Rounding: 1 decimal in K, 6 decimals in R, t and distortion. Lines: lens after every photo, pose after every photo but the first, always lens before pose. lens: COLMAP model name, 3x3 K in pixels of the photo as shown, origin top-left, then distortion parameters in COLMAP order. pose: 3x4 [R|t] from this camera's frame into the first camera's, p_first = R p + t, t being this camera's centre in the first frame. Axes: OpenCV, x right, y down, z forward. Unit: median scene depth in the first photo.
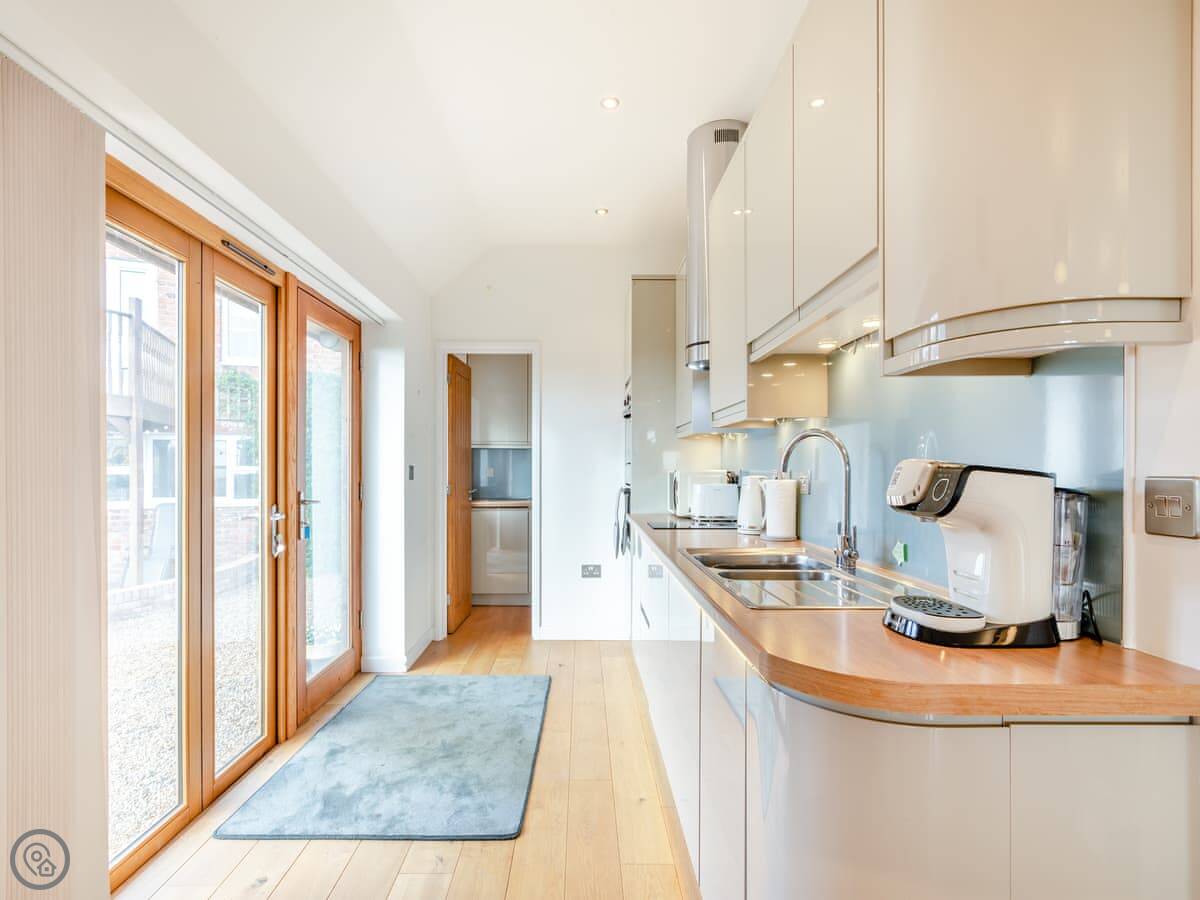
lens RADIAL K [[579.9, 0, 600.0], [0, 579.9, 450.0], [0, 0, 1]] dist [0.004364, 0.000061]
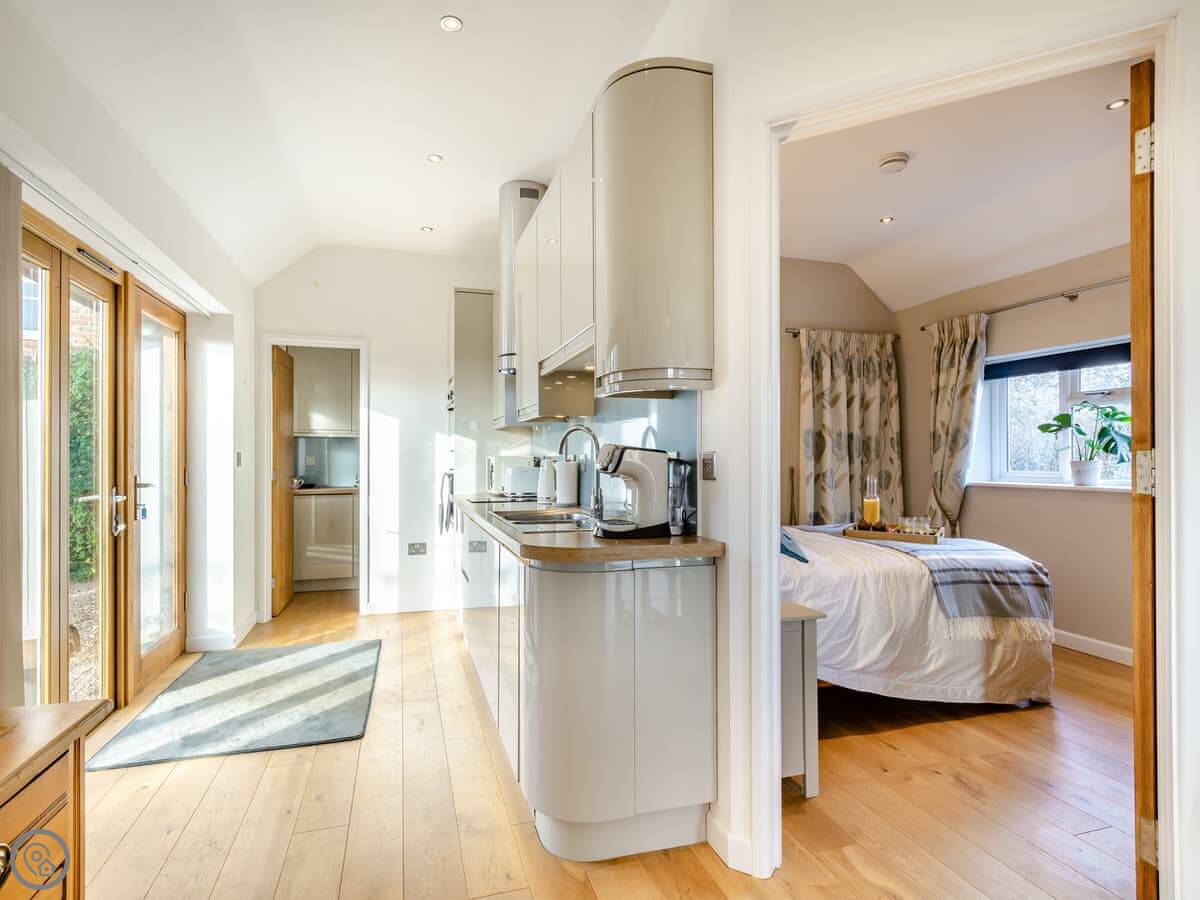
lens RADIAL K [[610.7, 0, 592.5], [0, 610.7, 456.1], [0, 0, 1]] dist [0.002706, 0.000163]
pose [[0.962855, -0.001088, 0.270018, -0.011516], [-0.006156, 0.999644, 0.025980, 0.001144], [-0.269950, -0.026677, 0.962505, -0.311038]]
